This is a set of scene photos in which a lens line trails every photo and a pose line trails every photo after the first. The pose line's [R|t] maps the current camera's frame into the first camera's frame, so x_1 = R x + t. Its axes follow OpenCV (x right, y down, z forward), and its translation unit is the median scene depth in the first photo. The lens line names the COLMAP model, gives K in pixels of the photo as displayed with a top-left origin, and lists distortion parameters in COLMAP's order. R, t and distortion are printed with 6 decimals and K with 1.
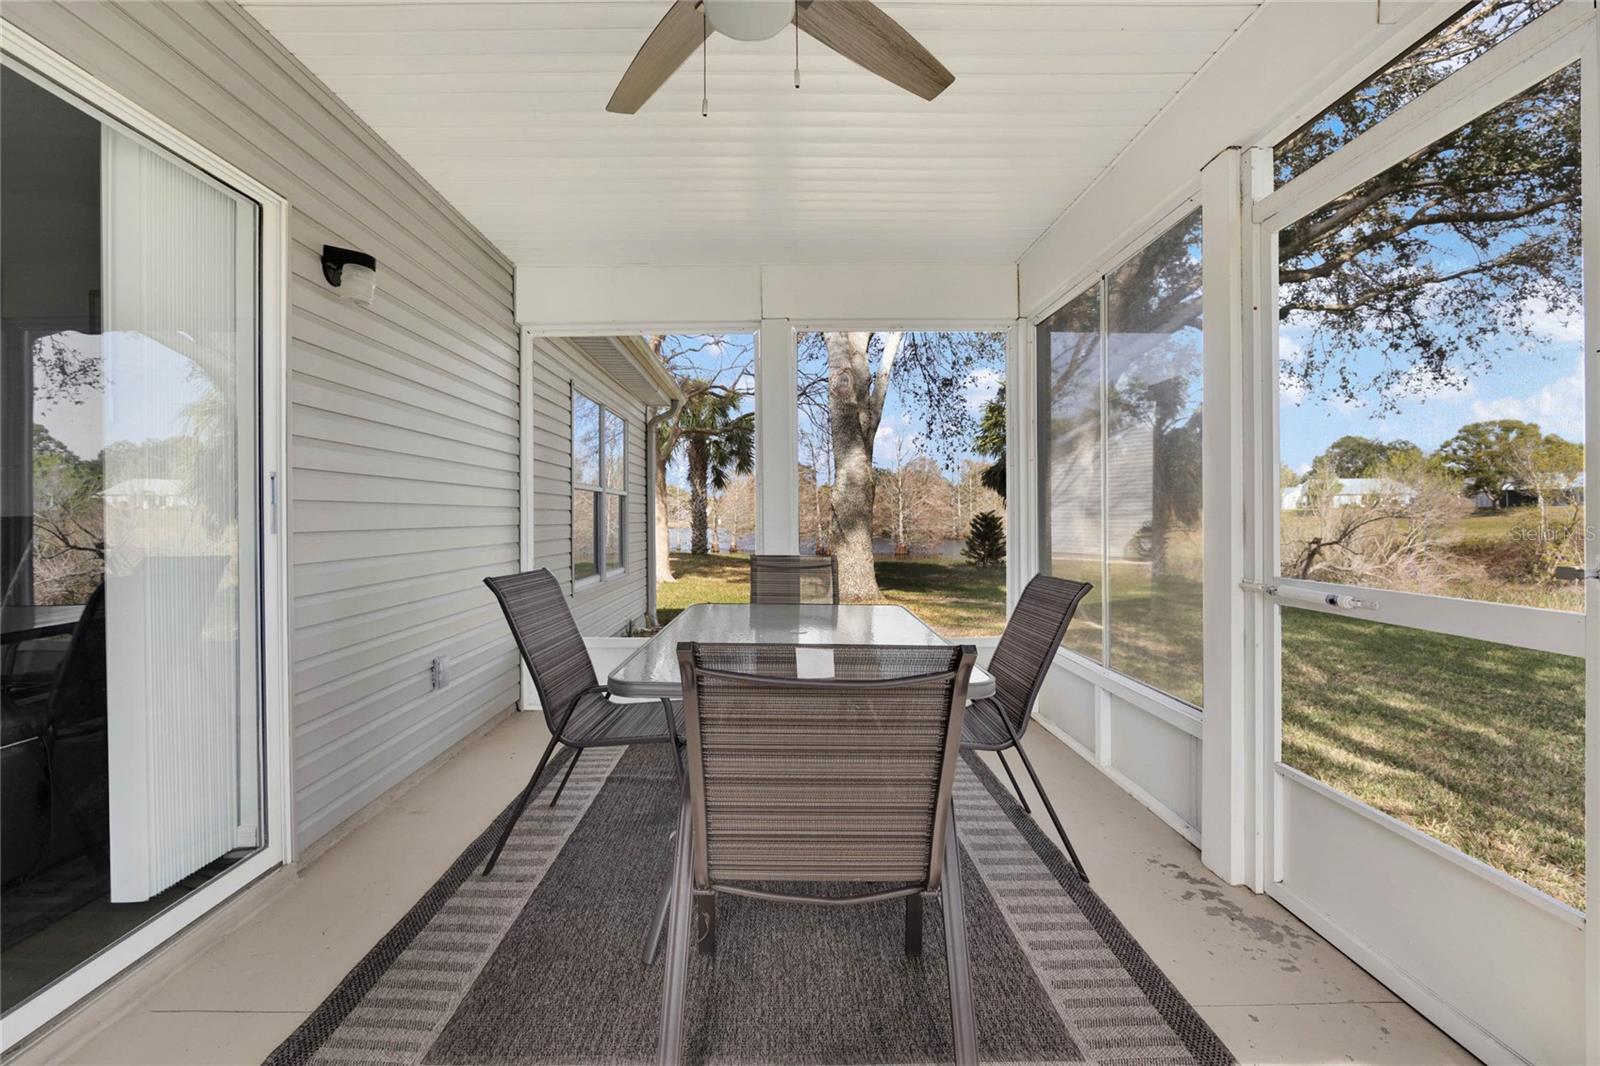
lens RADIAL K [[691.3, 0, 791.4], [0, 691.3, 517.6], [0, 0, 1]] dist [-0.016014, -0.000980]
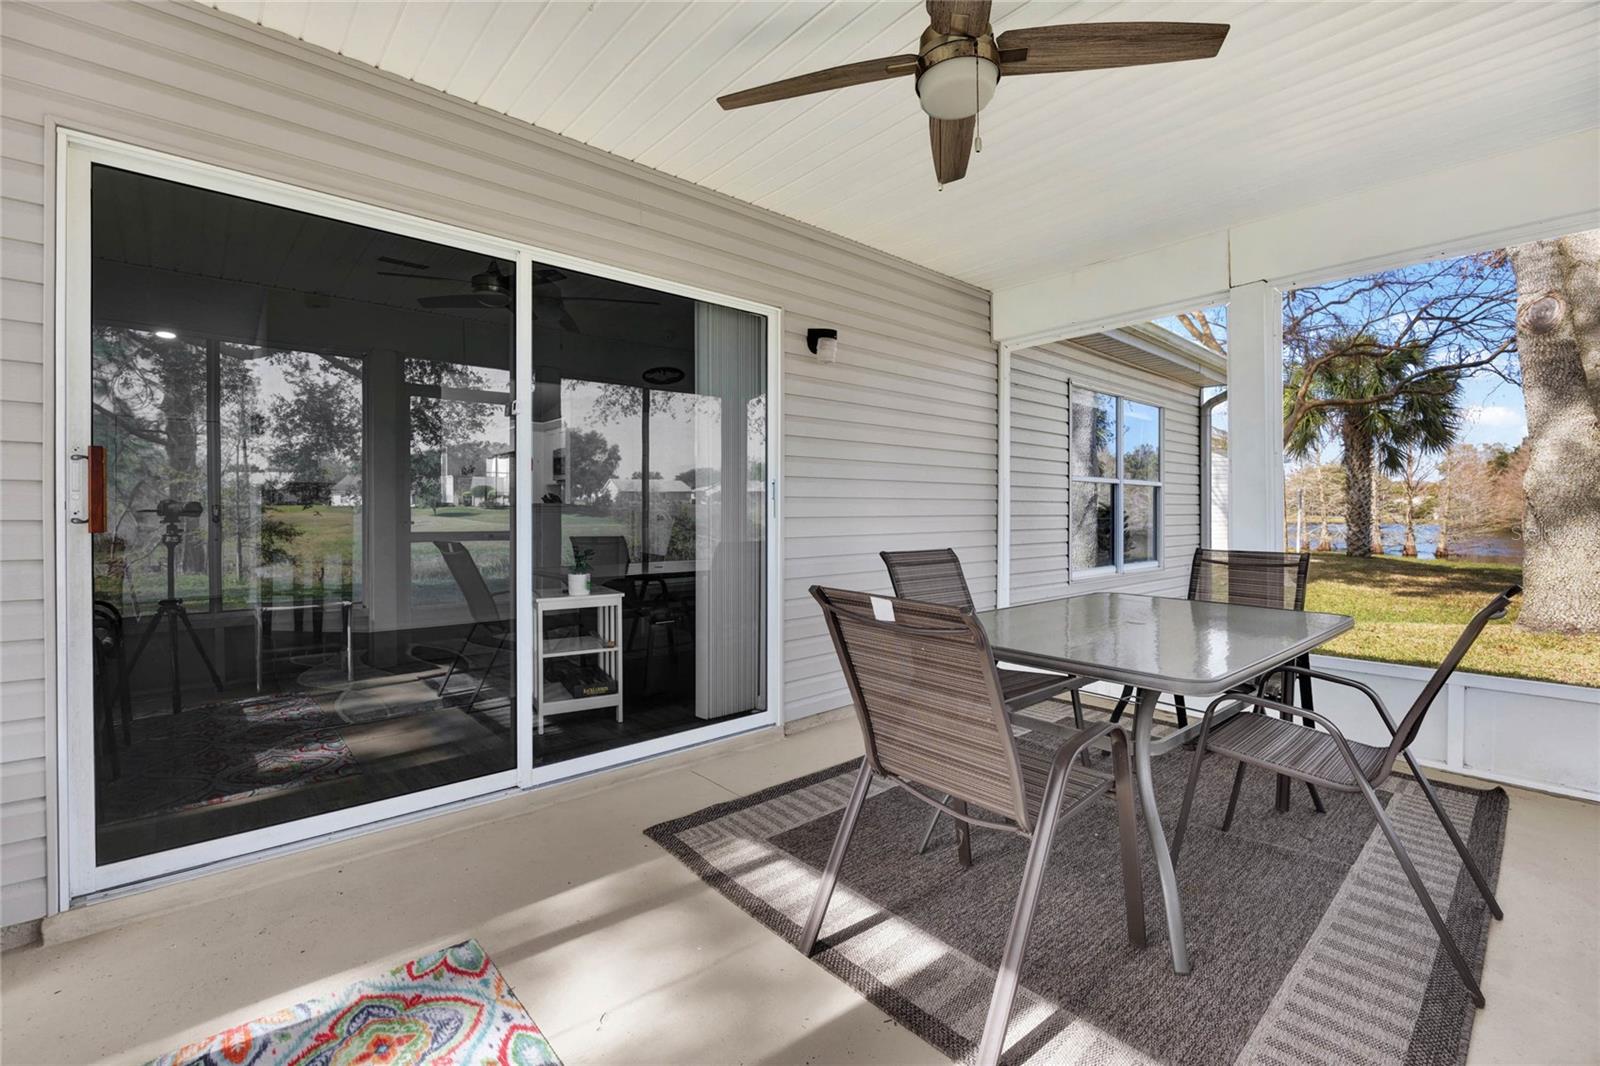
lens RADIAL K [[691.3, 0, 788.6], [0, 691.3, 499.4], [0, 0, 1]] dist [-0.016014, -0.000980]
pose [[0.645514, -0.010875, -0.763671, 0.100342], [-0.001053, 0.999885, -0.015129, 0.001059], [0.763748, 0.010570, 0.645428, -0.004960]]
